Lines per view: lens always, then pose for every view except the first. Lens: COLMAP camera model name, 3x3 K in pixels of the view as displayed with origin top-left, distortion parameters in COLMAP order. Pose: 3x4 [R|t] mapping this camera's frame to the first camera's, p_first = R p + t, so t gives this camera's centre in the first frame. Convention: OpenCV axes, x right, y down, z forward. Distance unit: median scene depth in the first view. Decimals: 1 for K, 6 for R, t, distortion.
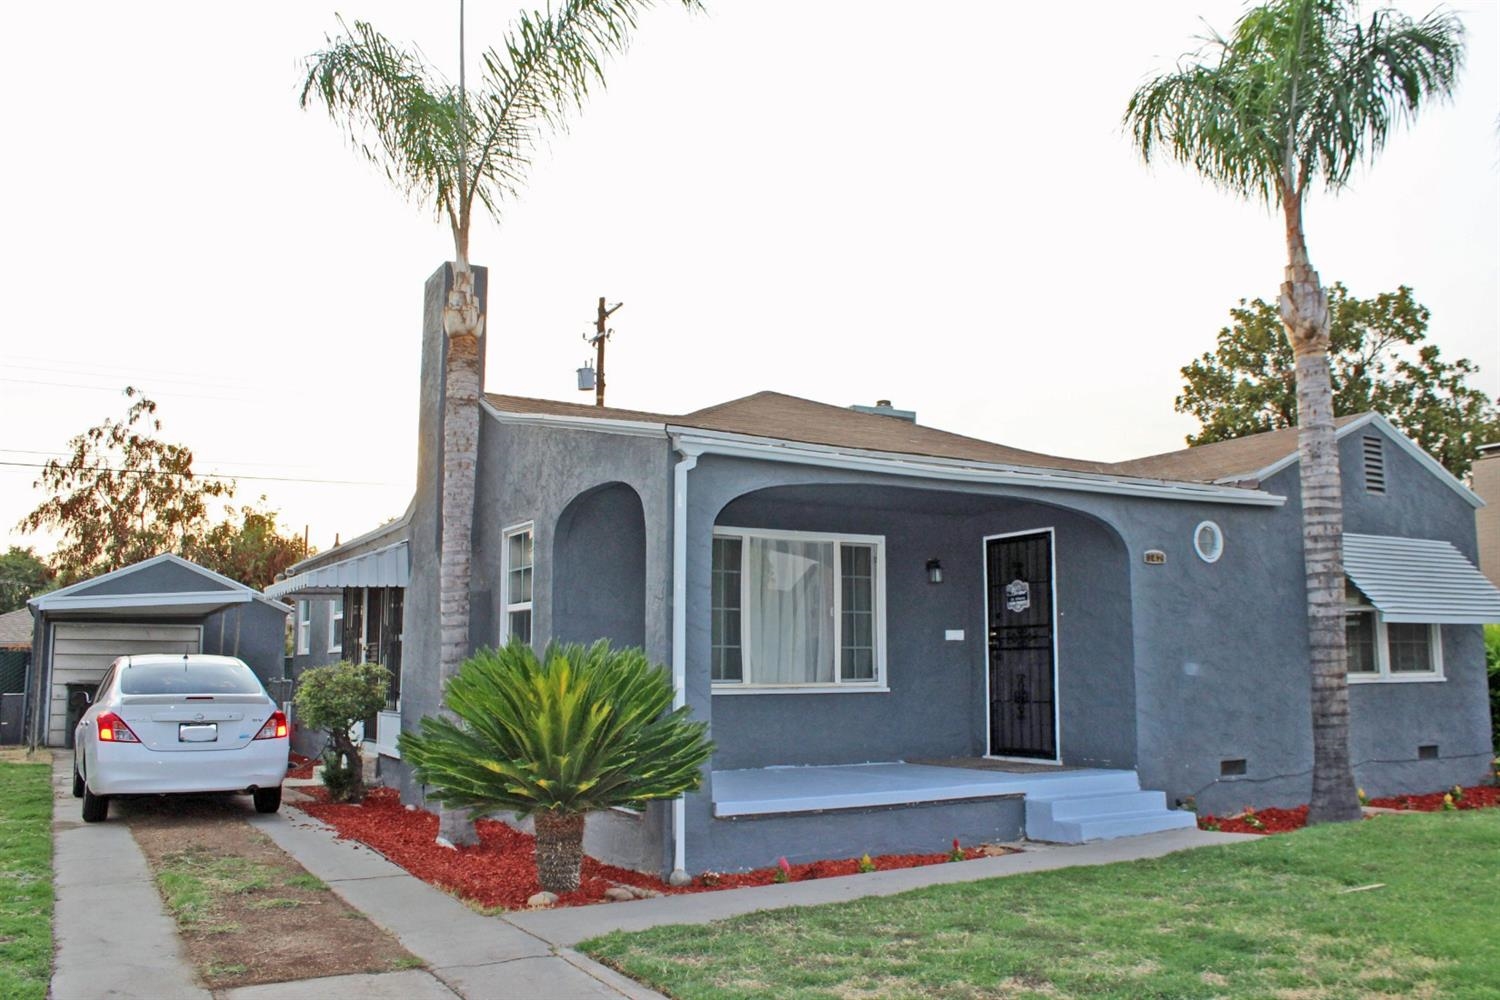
lens RADIAL K [[1248.9, 0, 750.8], [0, 1248.9, 499.8], [0, 0, 1]] dist [-0.172312, 0.147575]
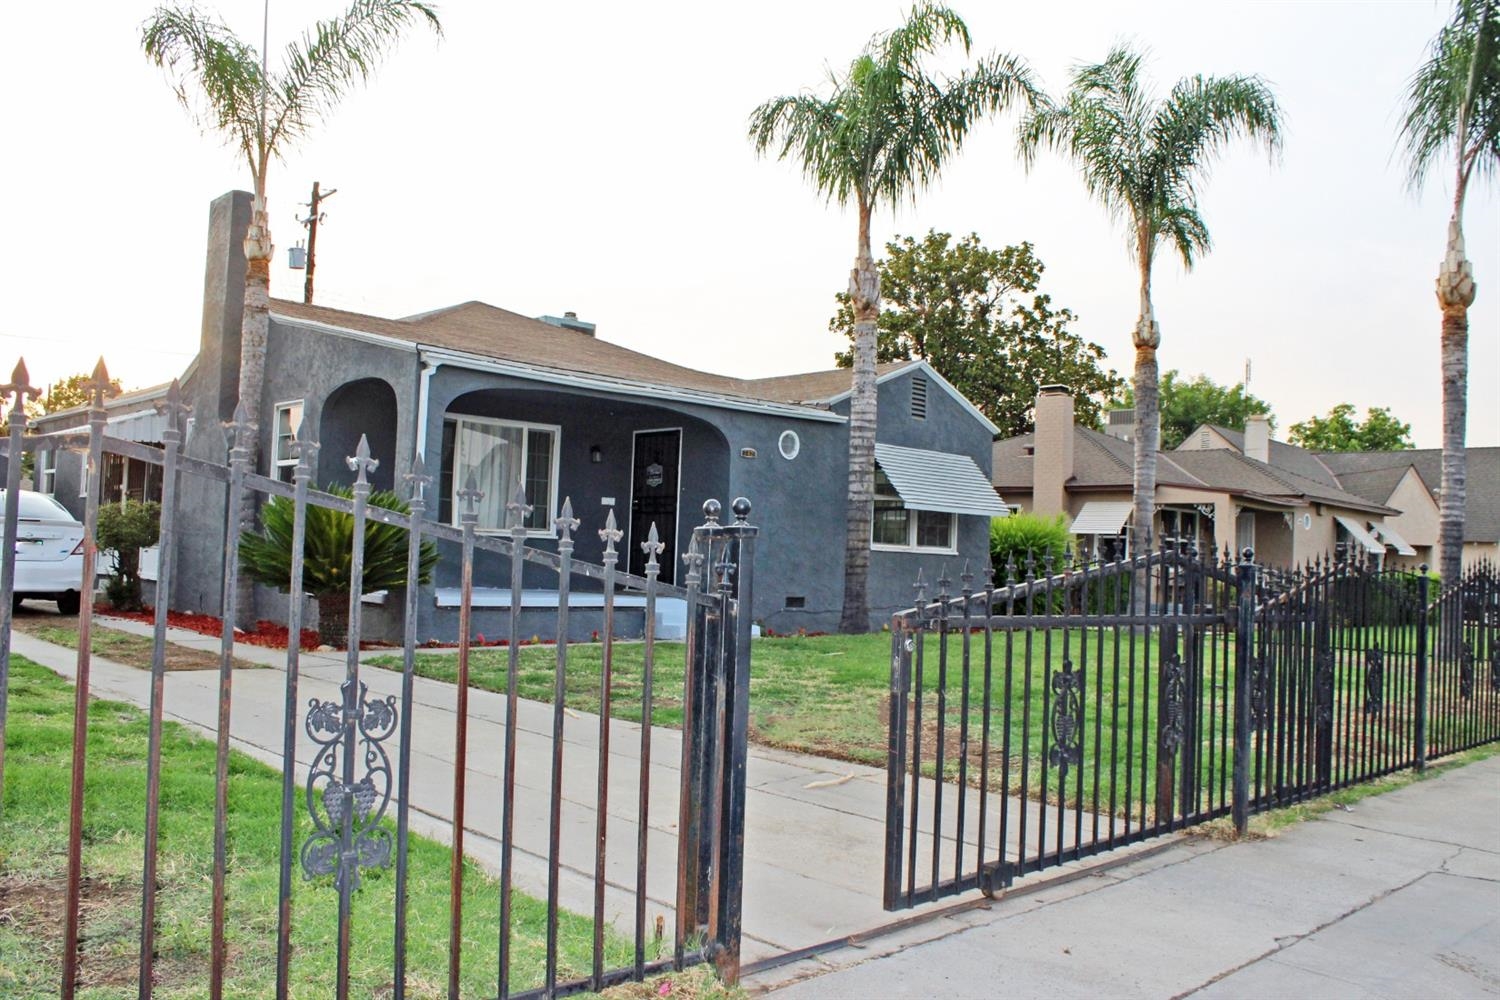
lens RADIAL K [[1248.9, 0, 746.6], [0, 1248.9, 497.9], [0, 0, 1]] dist [-0.172312, 0.147575]
pose [[0.967216, 0.049926, 0.248998, -0.032200], [-0.072076, 0.994134, 0.080643, -0.017431], [-0.243511, -0.095946, 0.965141, -0.385623]]
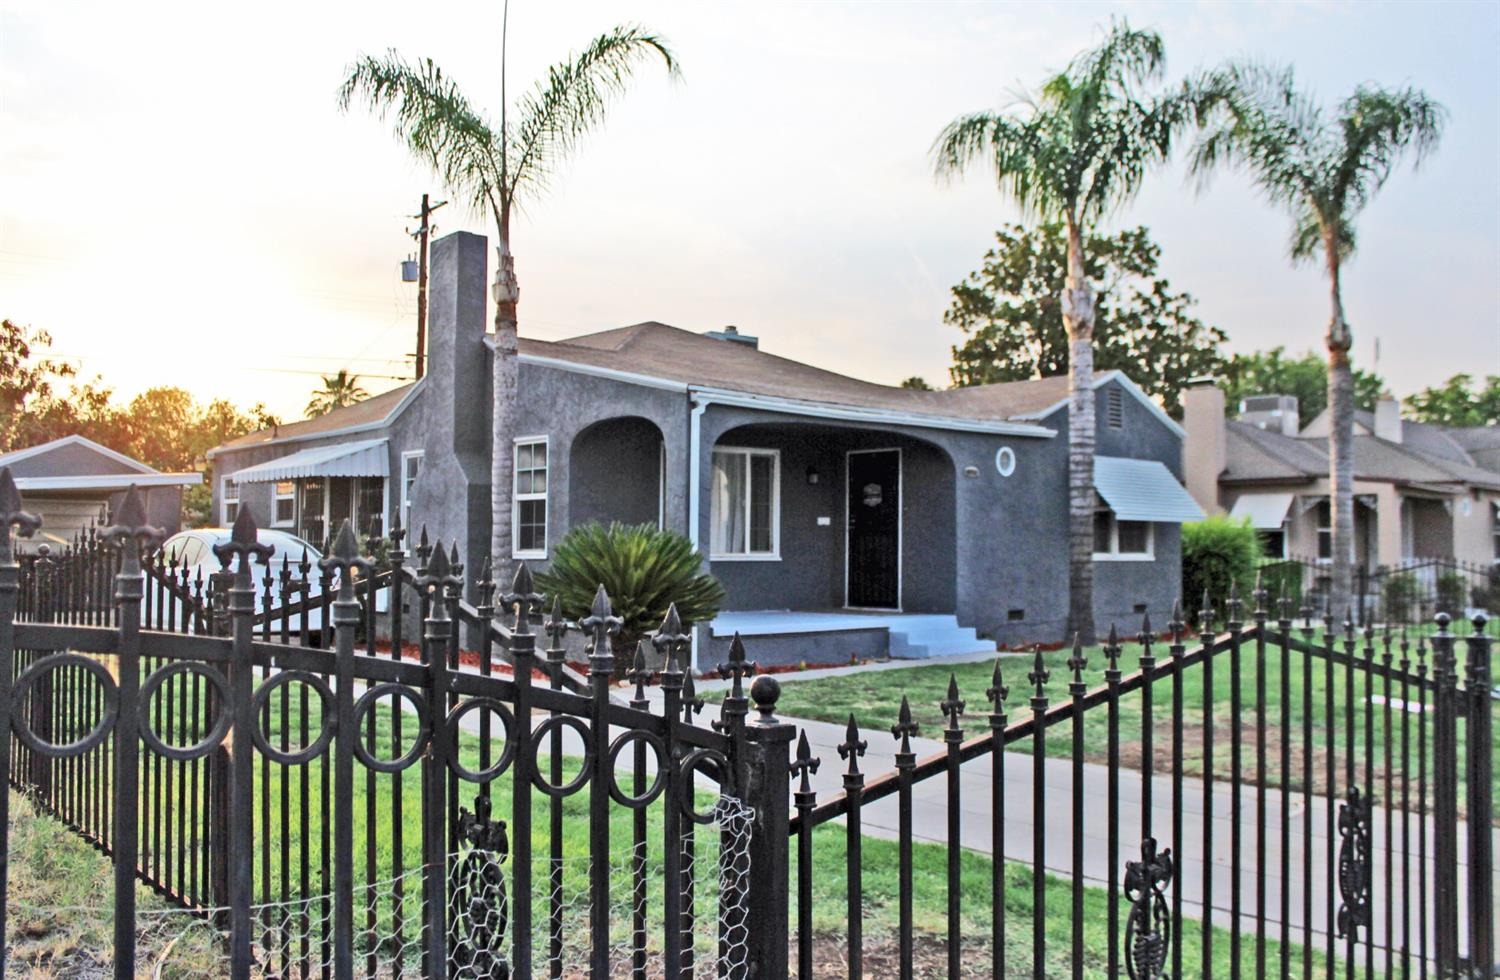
lens RADIAL K [[1282.2, 0, 721.4], [0, 1282.2, 477.9], [0, 0, 1]] dist [-0.130967, 0.043546]
pose [[0.982106, 0.020242, 0.187238, -0.234009], [-0.035443, 0.996308, 0.078195, -0.051247], [-0.184964, -0.083432, 0.979197, -0.413642]]
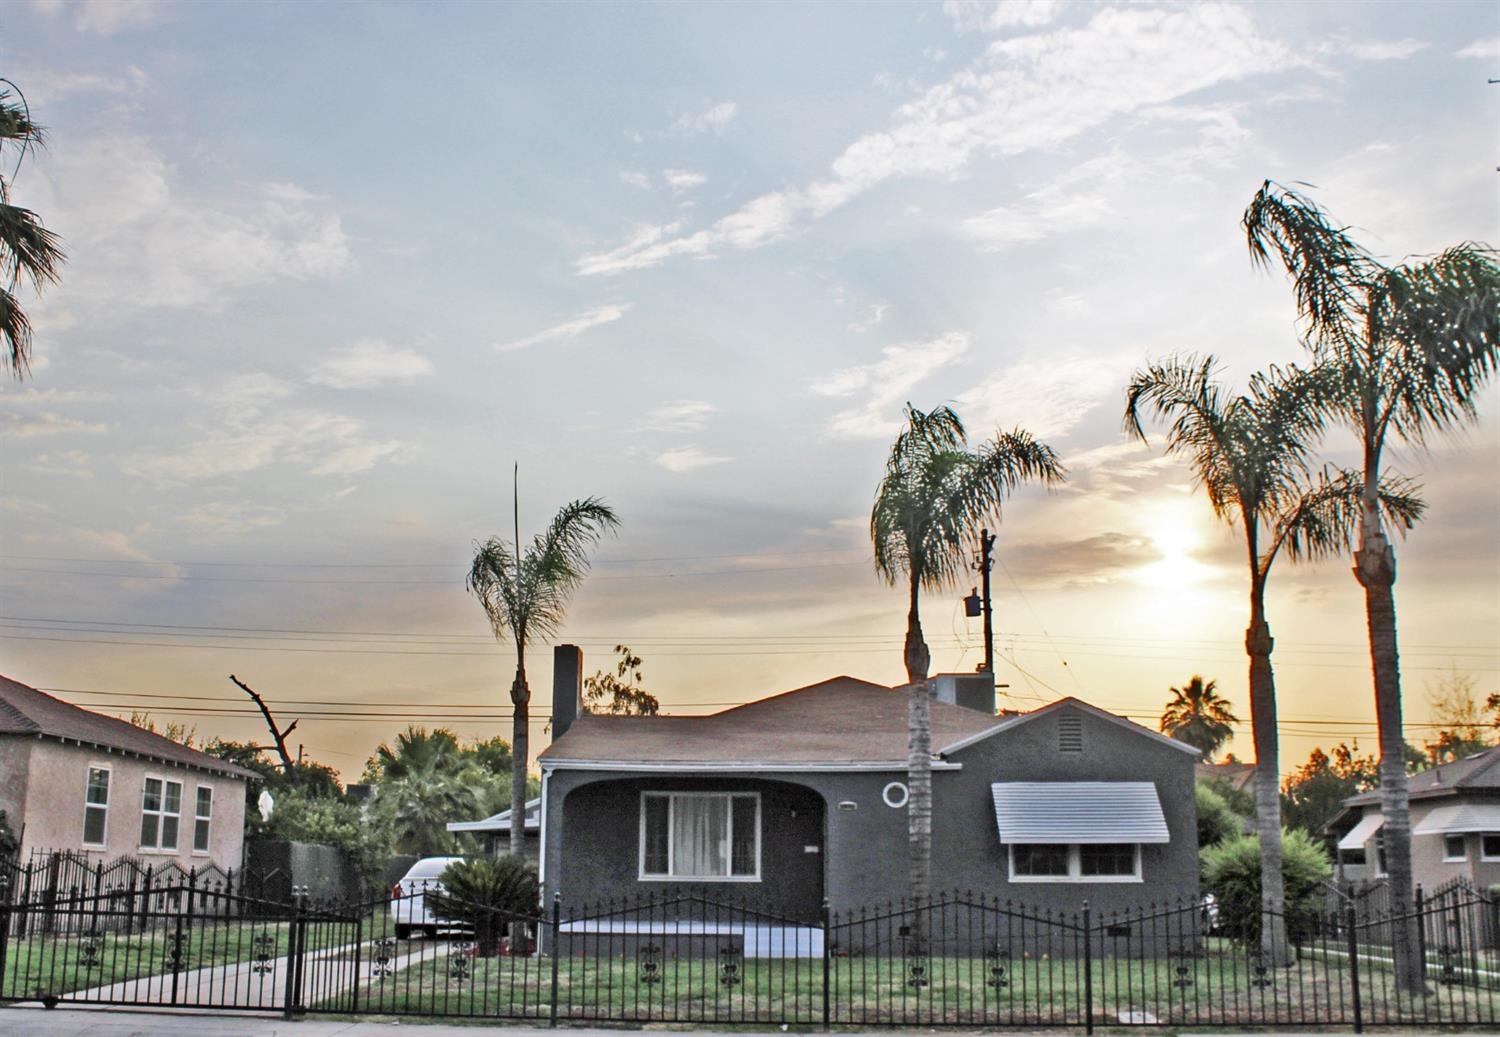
lens RADIAL K [[1525.9, 0, 743.2], [0, 1525.9, 519.1], [0, 0, 1]] dist [-0.123521, 0.000000]
pose [[0.862804, -0.106346, -0.494227, 1.219148], [0.058619, 0.992075, -0.111136, -0.118368], [0.502129, 0.066918, 0.862200, -0.900210]]
